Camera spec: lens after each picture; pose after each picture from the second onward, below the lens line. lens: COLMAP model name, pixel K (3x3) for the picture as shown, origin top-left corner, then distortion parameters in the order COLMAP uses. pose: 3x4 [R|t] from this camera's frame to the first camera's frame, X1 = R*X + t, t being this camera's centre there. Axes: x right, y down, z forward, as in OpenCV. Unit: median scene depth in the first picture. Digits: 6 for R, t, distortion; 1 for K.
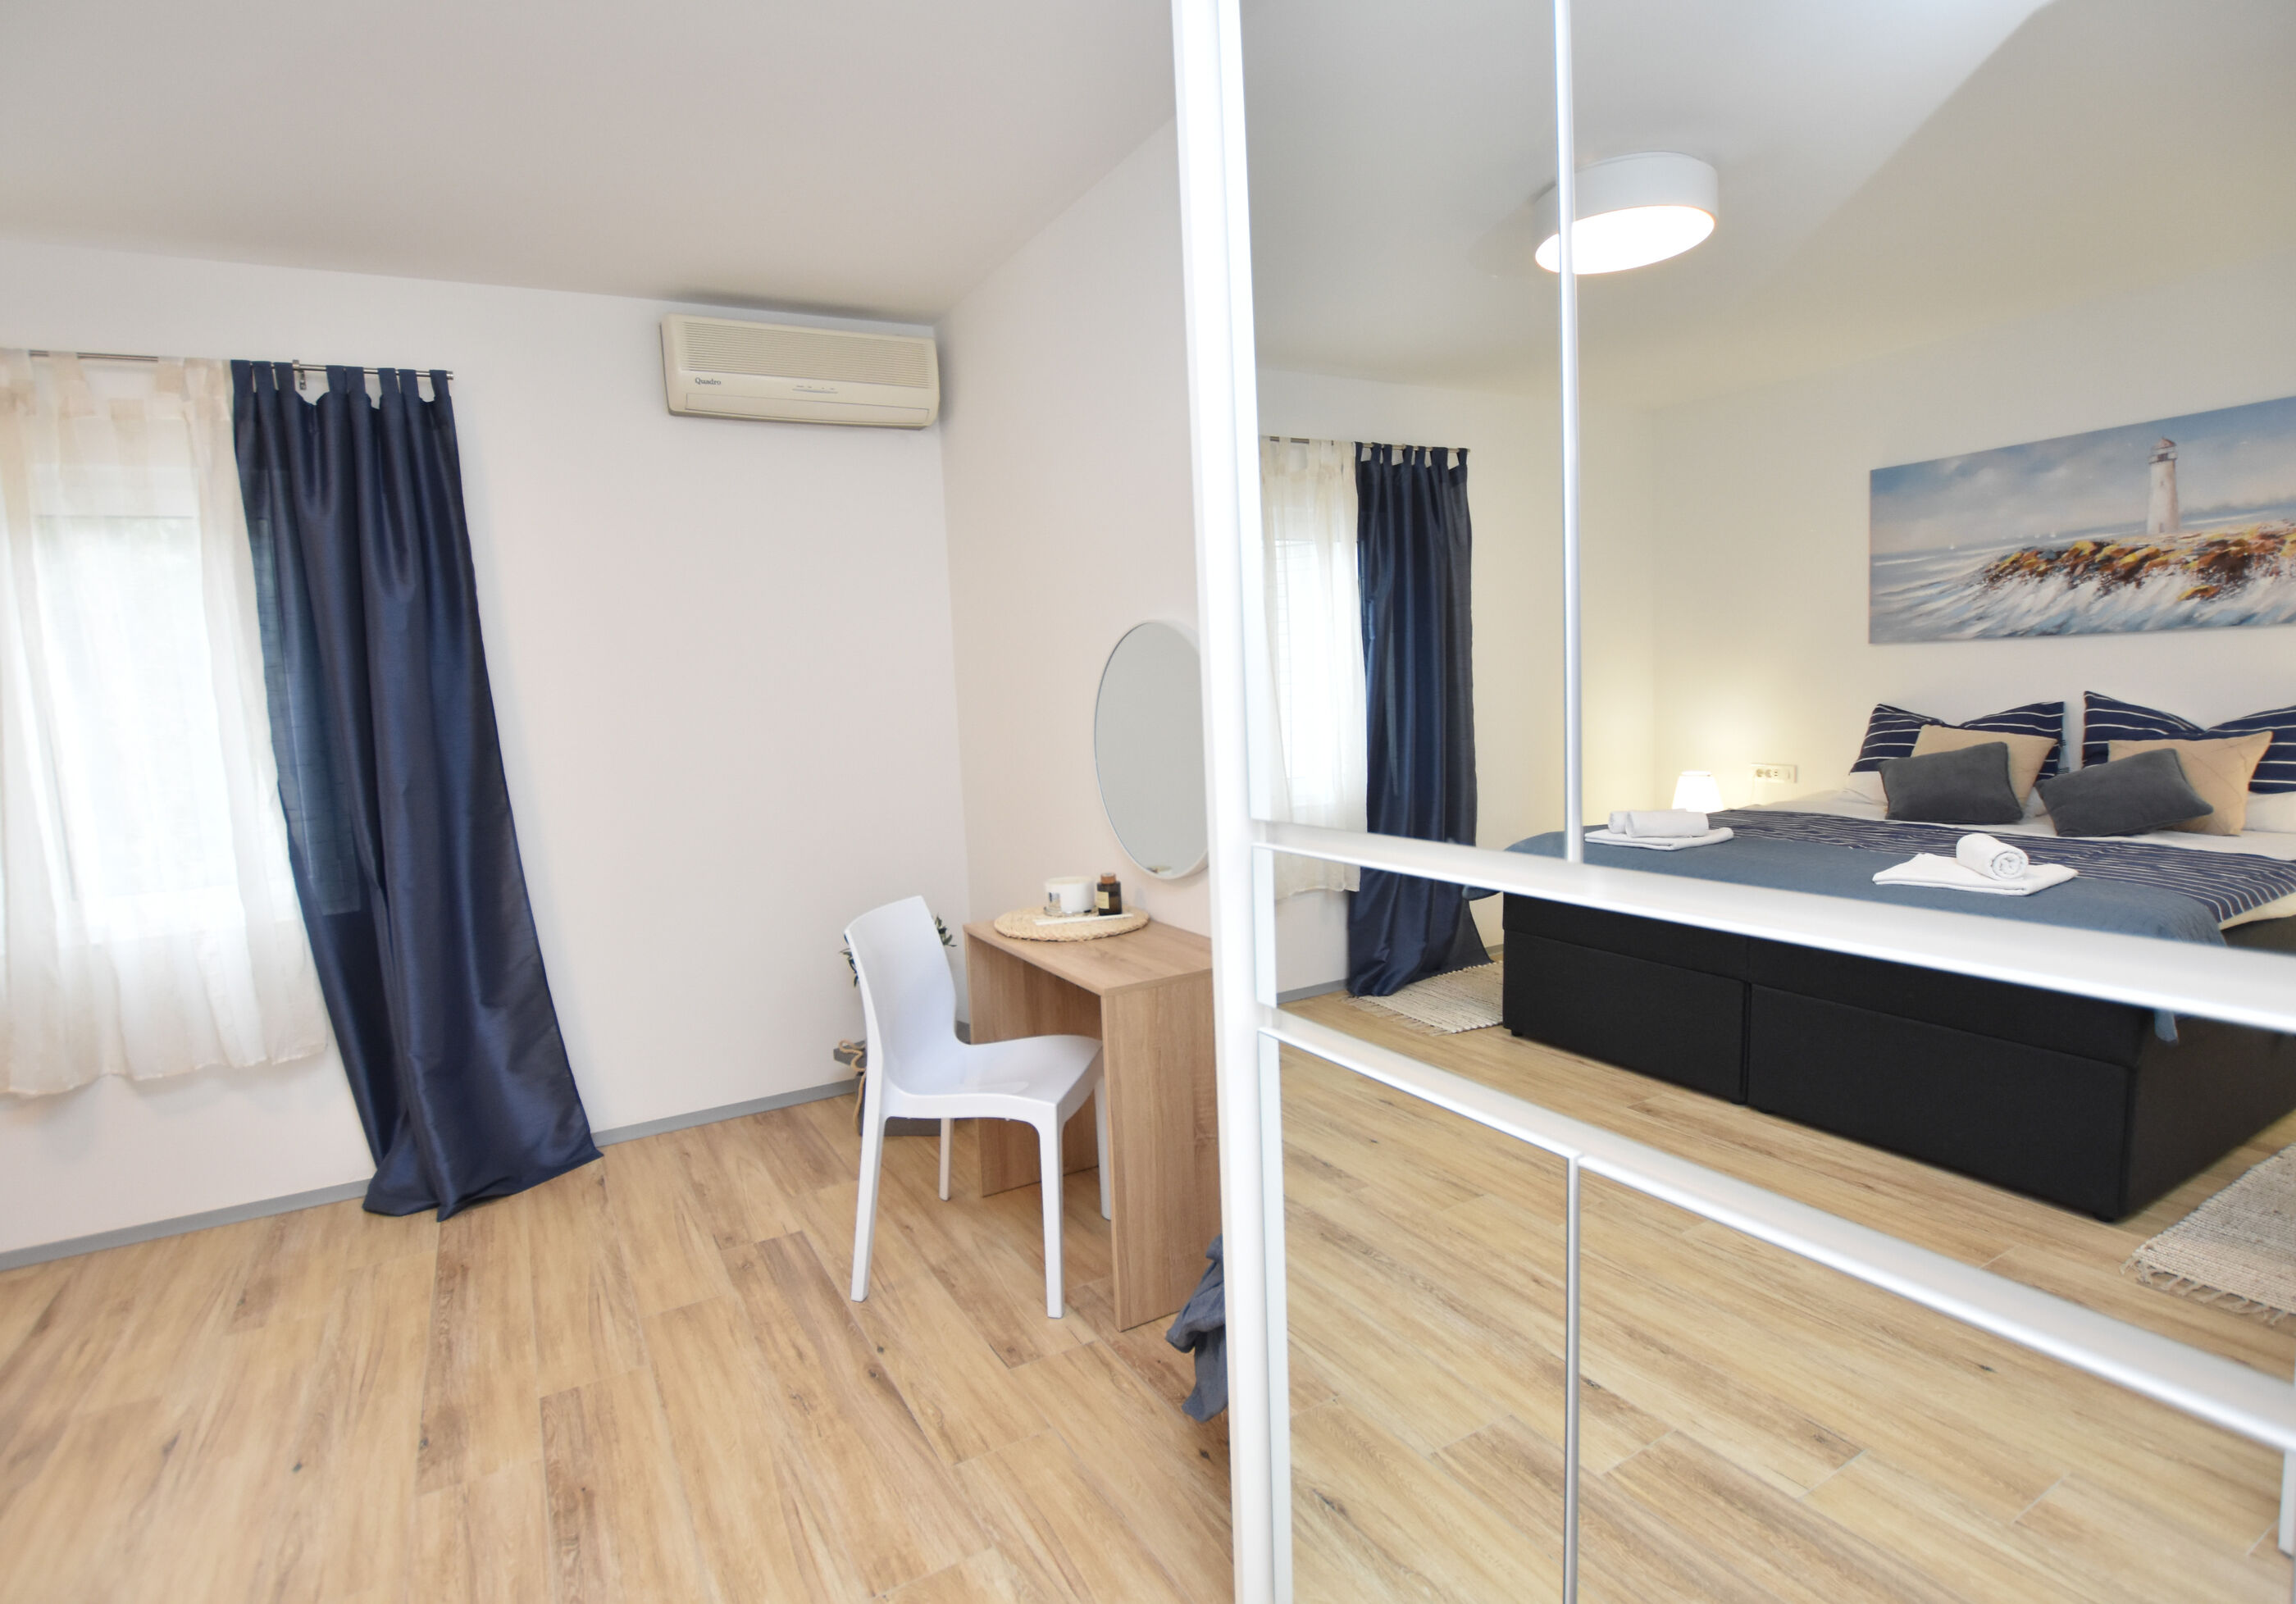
lens RADIAL K [[1060.7, 0, 1140.0], [0, 1060.7, 816.1], [0, 0, 1]] dist [-0.027643, 0.001560]
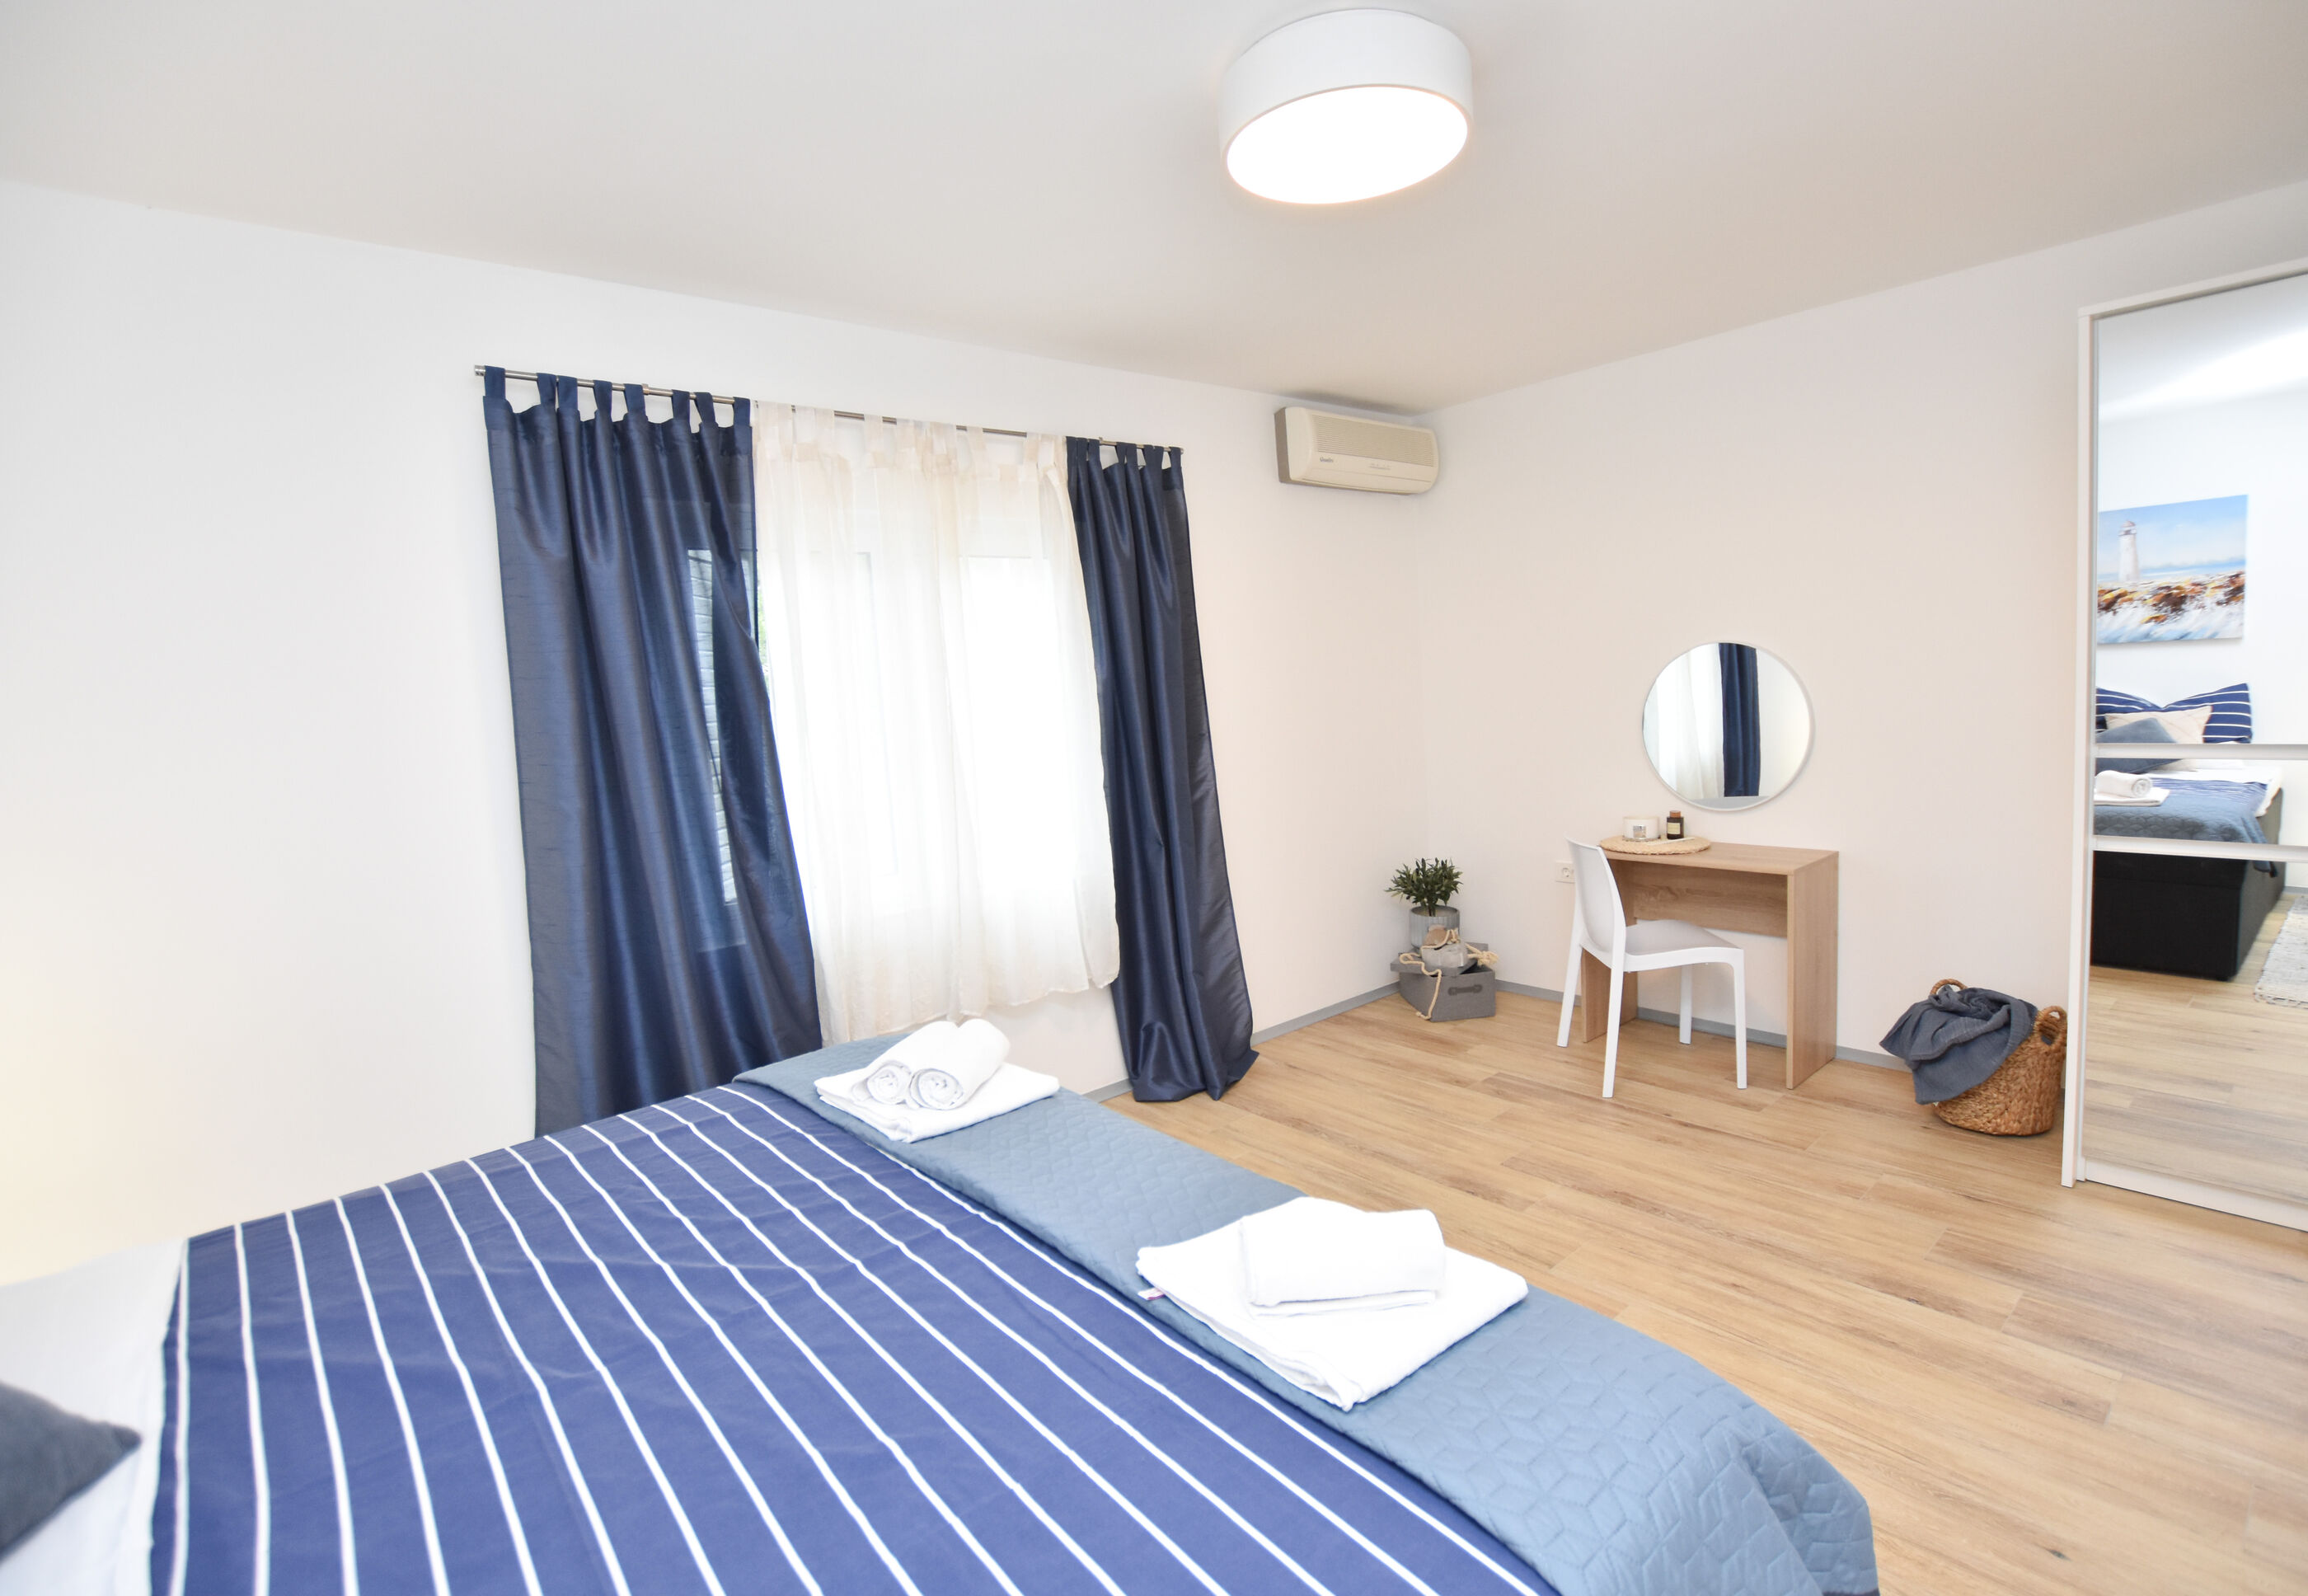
lens RADIAL K [[1066.2, 0, 1167.2], [0, 1066.2, 793.9], [0, 0, 1]] dist [-0.027643, 0.001560]
pose [[0.977166, -0.032025, 0.210050, -0.852790], [0.036847, 0.999139, -0.019084, 0.026817], [-0.209258, 0.026388, 0.977504, -0.248640]]
